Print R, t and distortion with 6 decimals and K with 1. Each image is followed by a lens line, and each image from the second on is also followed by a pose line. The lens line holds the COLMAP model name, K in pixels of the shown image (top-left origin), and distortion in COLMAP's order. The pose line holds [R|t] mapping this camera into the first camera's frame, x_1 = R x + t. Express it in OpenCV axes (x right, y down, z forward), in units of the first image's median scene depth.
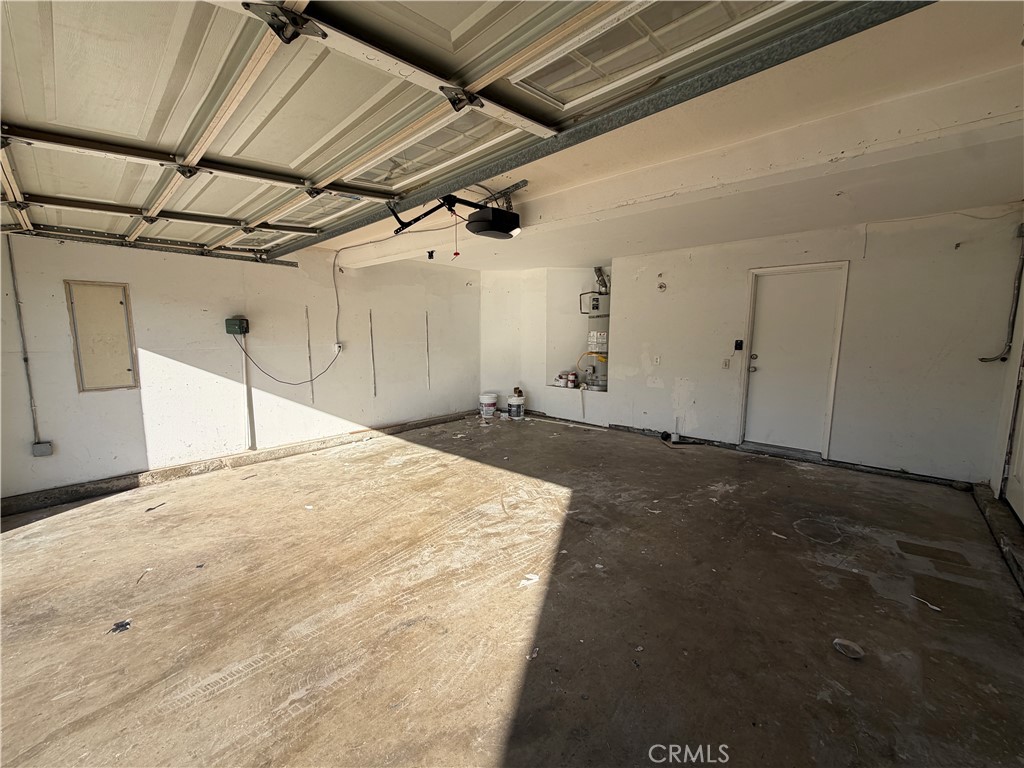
lens RADIAL K [[408.0, 0, 511.6], [0, 408.0, 384.1], [0, 0, 1]] dist [0.001057, 0.000059]
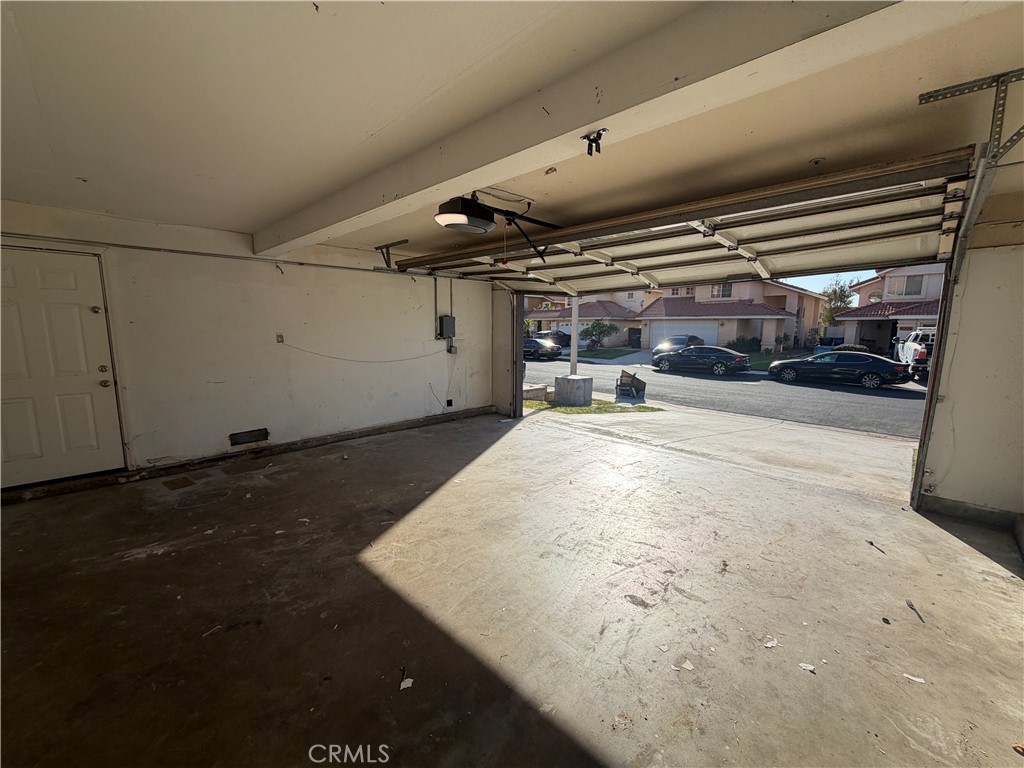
lens RADIAL K [[408.0, 0, 511.5], [0, 408.0, 385.8], [0, 0, 1]] dist [0.001057, 0.000059]
pose [[-0.999082, -0.006819, 0.042299, -0.202317], [0.004630, 0.964291, 0.264804, -0.288414], [-0.042594, 0.264756, -0.963374, 2.168832]]
